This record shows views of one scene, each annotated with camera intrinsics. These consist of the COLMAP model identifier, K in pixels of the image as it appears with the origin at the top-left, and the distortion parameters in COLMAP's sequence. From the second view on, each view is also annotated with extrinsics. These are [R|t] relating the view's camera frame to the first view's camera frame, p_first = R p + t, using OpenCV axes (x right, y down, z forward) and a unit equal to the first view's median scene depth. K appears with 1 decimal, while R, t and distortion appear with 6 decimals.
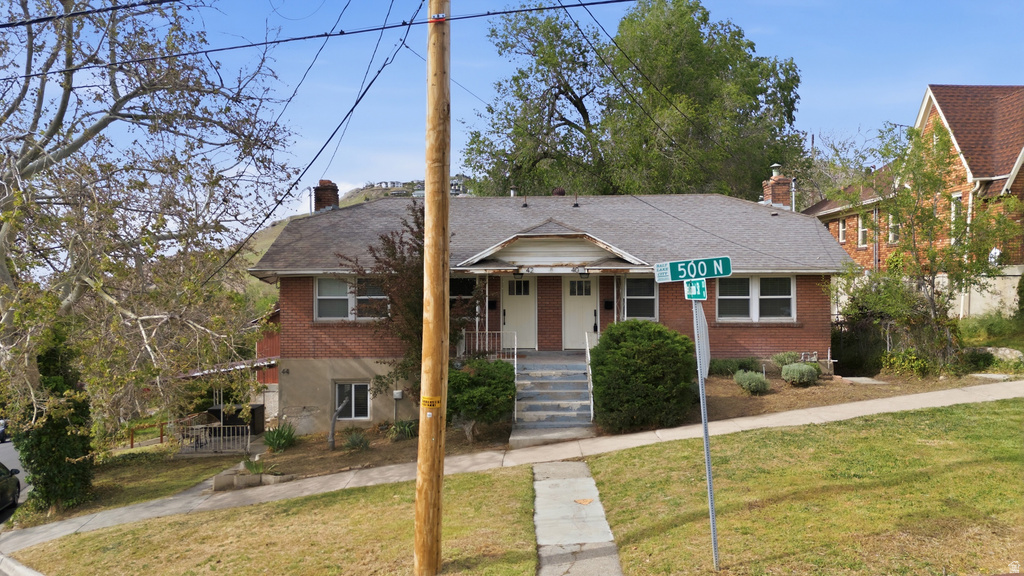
lens RADIAL K [[751.8, 0, 512.0], [0, 751.8, 288.0], [0, 0, 1]] dist [0.084678, -0.083026]
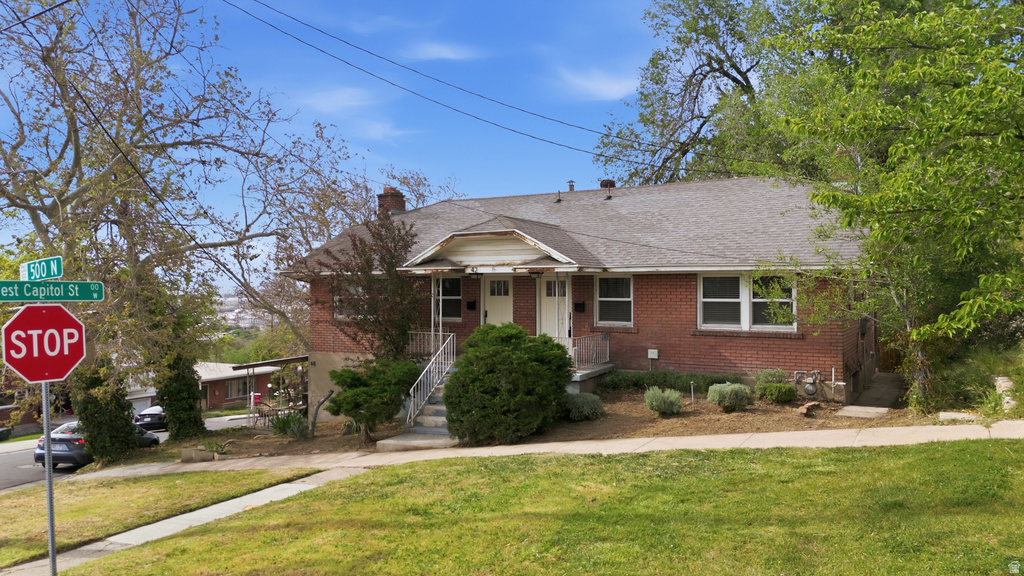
lens RADIAL K [[751.8, 0, 512.0], [0, 751.8, 288.0], [0, 0, 1]] dist [0.084678, -0.083026]
pose [[0.886823, 0.001709, -0.462105, 0.510162], [-0.001401, 0.999999, 0.001009, -0.001655], [0.462106, -0.000248, 0.886825, 0.169921]]
